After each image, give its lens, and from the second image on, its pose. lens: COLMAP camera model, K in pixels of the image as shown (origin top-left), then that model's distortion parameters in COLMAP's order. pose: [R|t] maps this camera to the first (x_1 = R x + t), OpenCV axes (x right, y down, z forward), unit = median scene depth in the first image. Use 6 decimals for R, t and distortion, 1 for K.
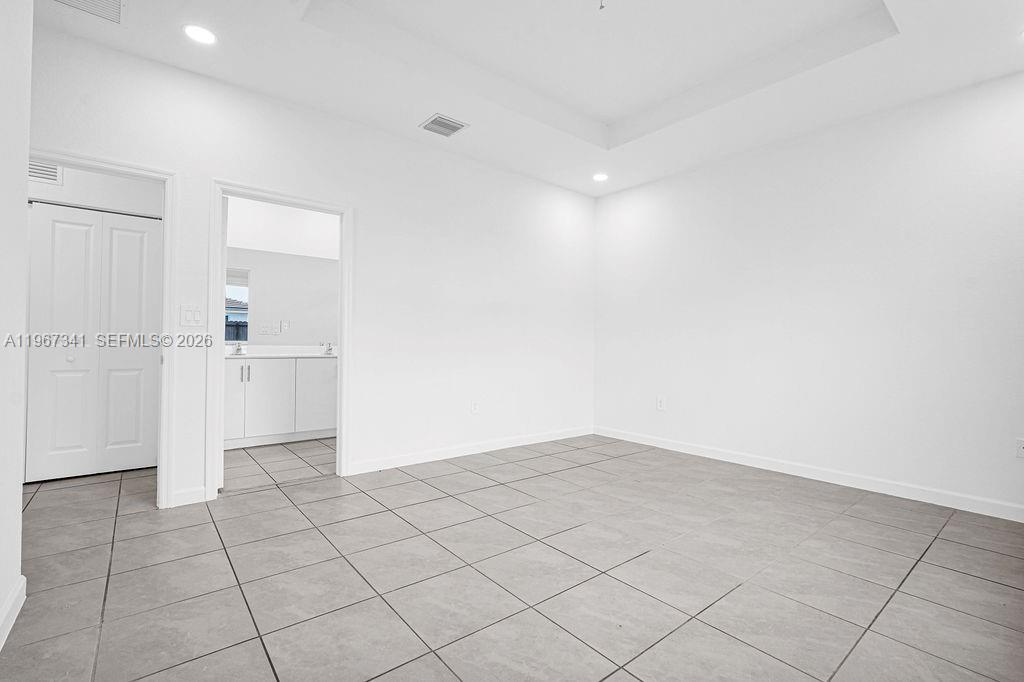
lens RADIAL K [[456.6, 0, 512.0], [0, 456.6, 341.0], [0, 0, 1]] dist [-0.018087, 0.007526]
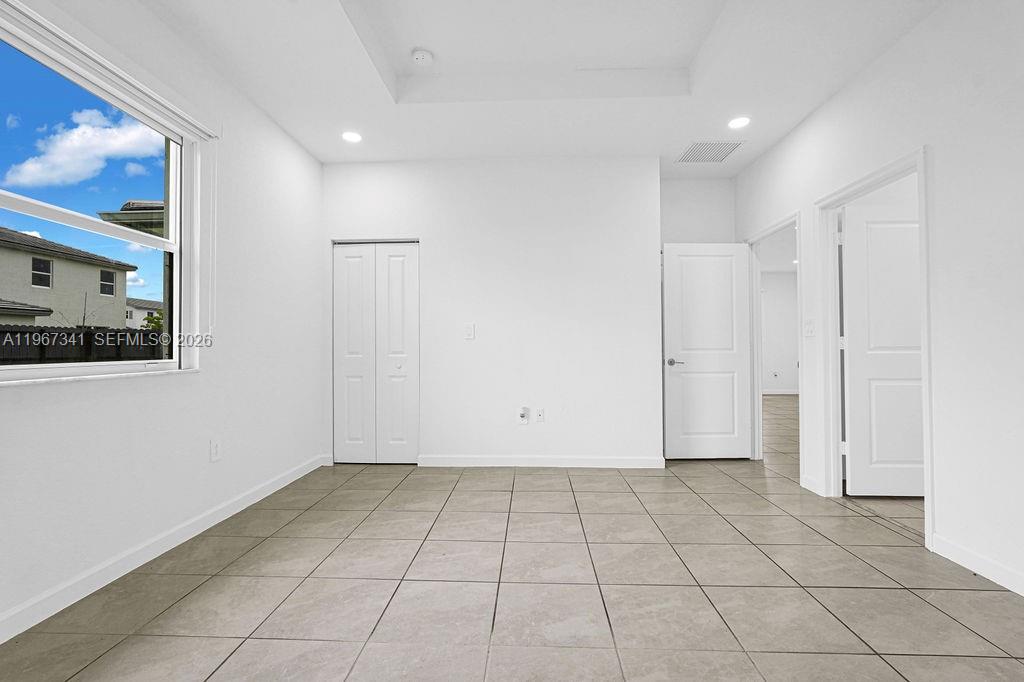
lens RADIAL K [[456.6, 0, 512.0], [0, 456.6, 341.0], [0, 0, 1]] dist [-0.018087, 0.007526]
pose [[-0.661086, -0.021052, -0.750015, 0.648203], [0.001260, 0.999574, -0.029168, 0.012538], [0.750309, -0.020228, -0.660778, 1.172454]]
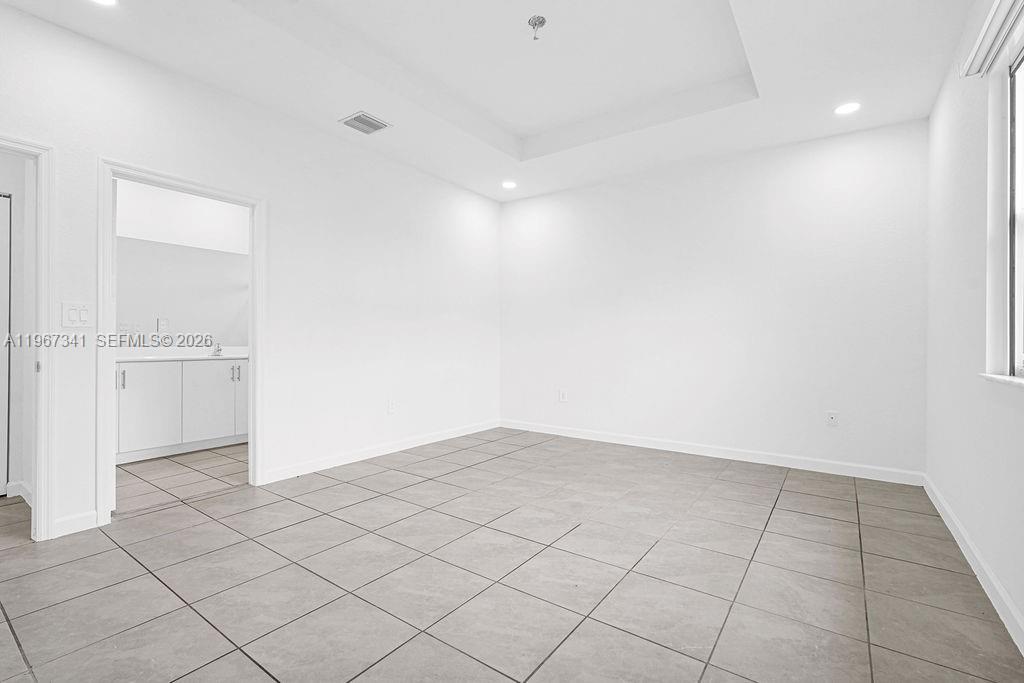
lens RADIAL K [[456.6, 0, 512.0], [0, 456.6, 341.5], [0, 0, 1]] dist [-0.018087, 0.007526]
pose [[0.965865, -0.008156, 0.258919, -0.124583], [0.005527, 0.999926, 0.010881, -0.009887], [-0.258988, -0.009078, 0.965838, -0.049326]]
